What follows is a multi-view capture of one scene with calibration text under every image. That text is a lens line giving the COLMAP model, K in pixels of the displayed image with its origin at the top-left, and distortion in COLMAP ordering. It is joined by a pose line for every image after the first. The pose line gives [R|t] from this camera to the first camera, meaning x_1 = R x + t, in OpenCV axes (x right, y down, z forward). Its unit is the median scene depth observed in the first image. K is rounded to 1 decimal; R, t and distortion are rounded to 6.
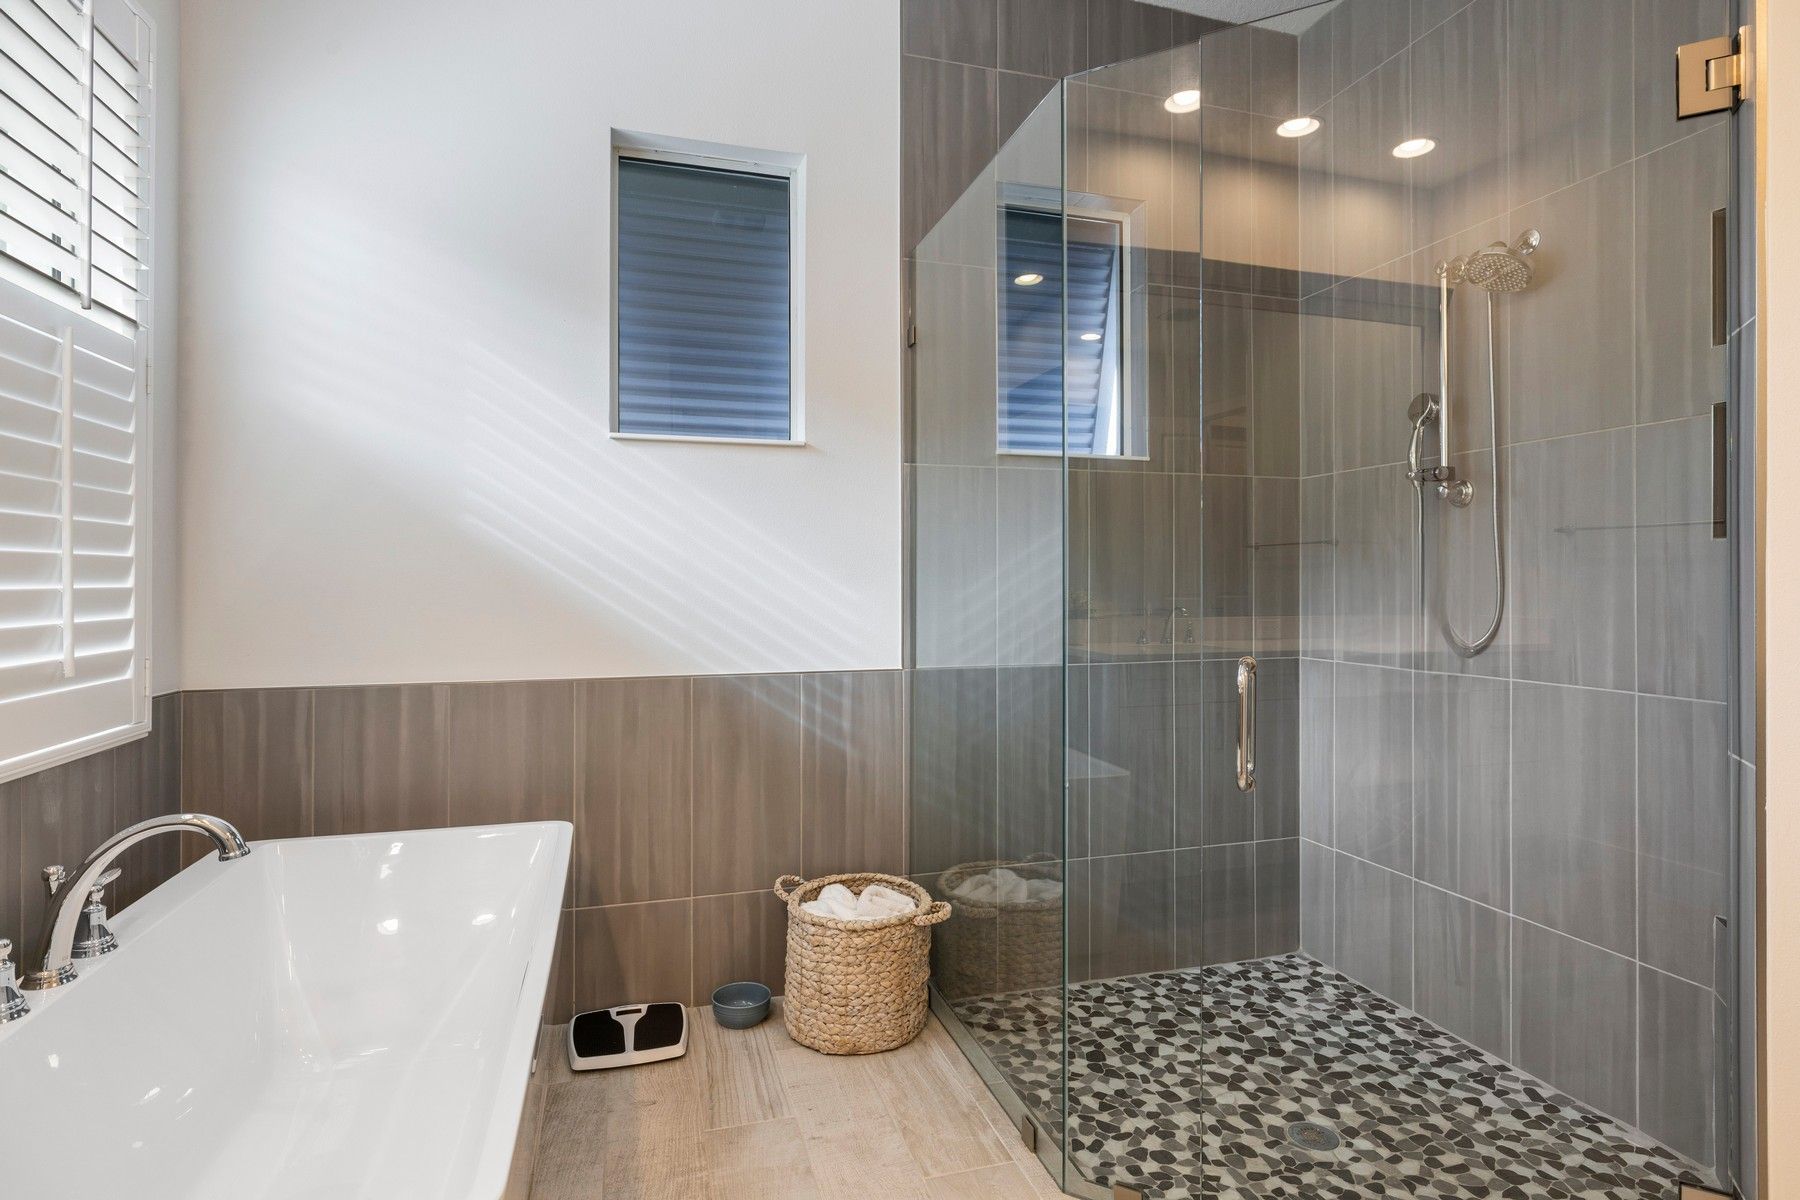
lens RADIAL K [[926.5, 0, 914.1], [0, 926.5, 576.0], [0, 0, 1]] dist [0.006496, -0.000924]
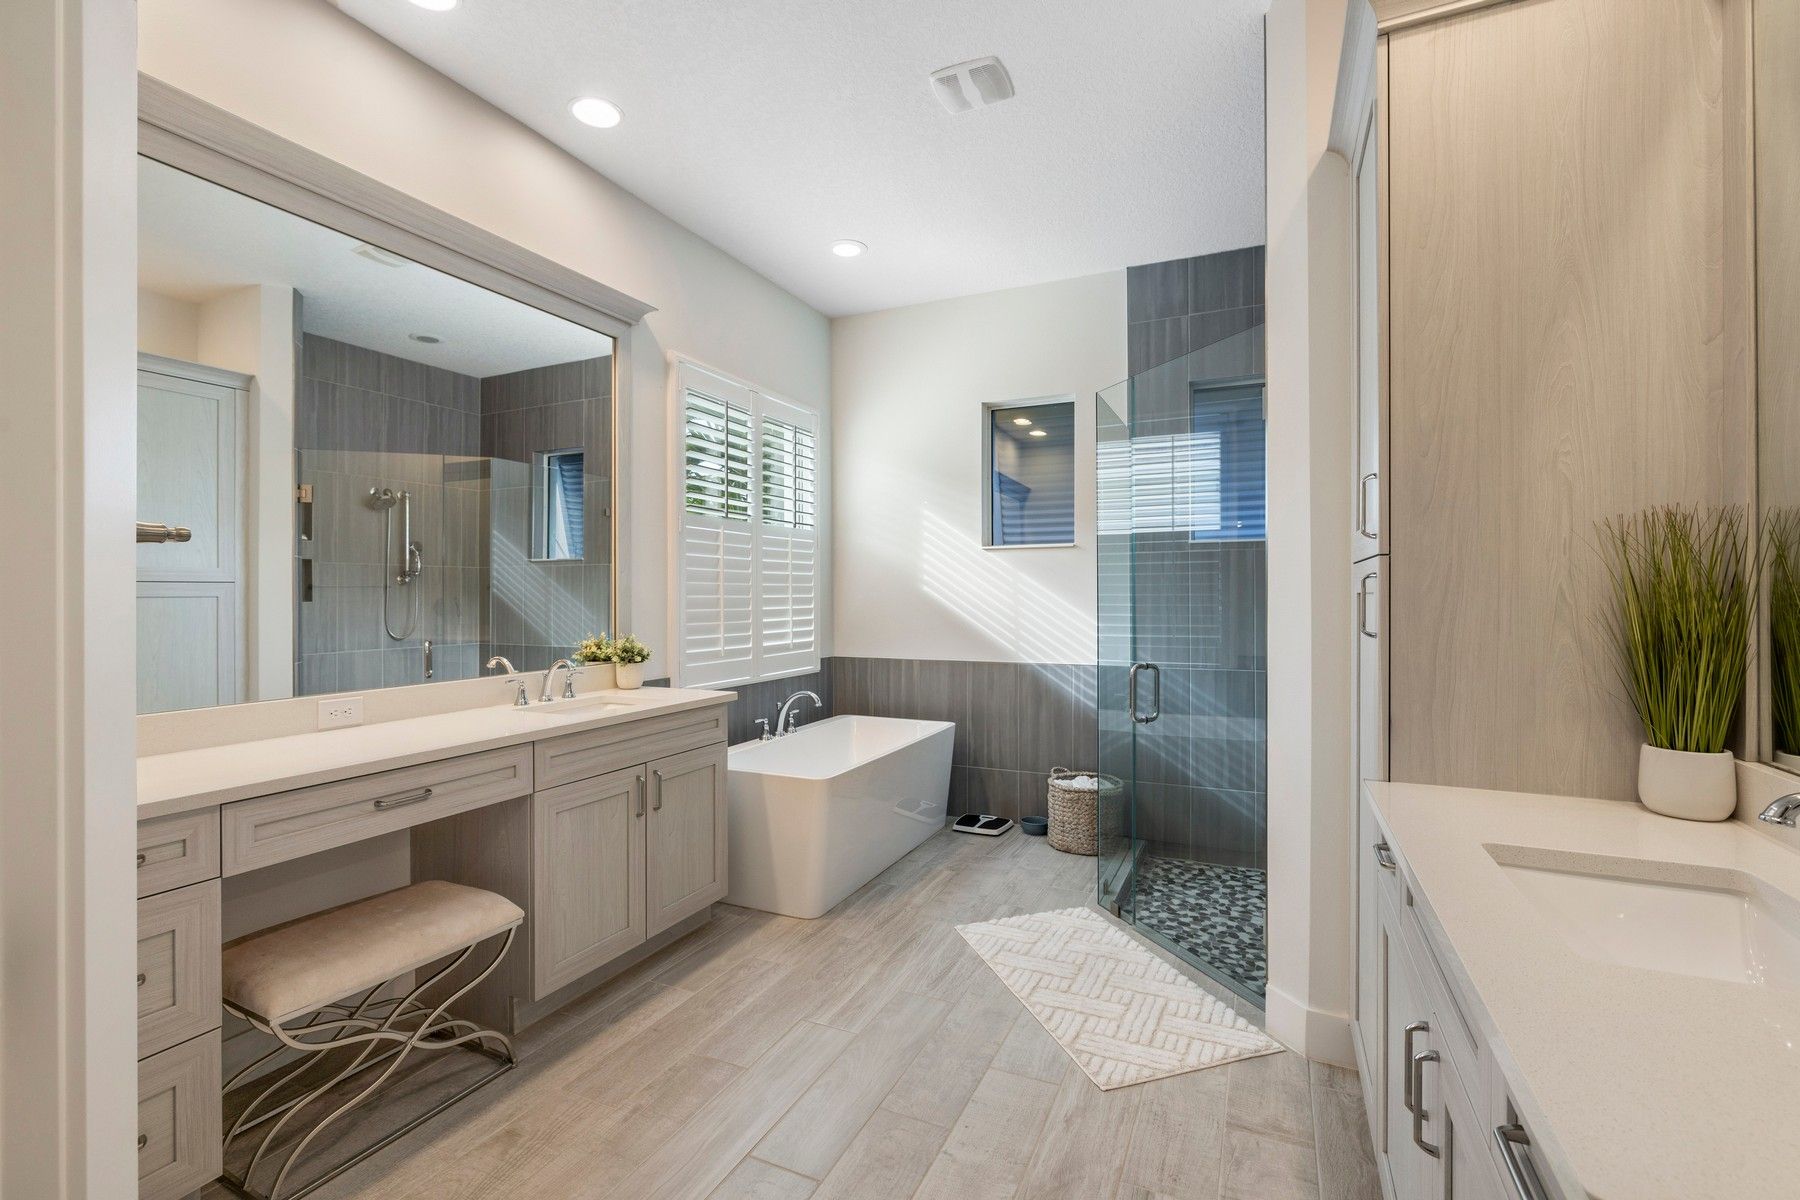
lens RADIAL K [[822.8, 0, 897.5], [0, 822.8, 593.3], [0, 0, 1]] dist [0.002544, 0.000040]
pose [[0.746776, 0.000786, -0.665075, 0.844793], [0.007908, 0.999918, 0.010060, -0.071921], [0.665028, -0.012772, 0.746709, -0.581310]]
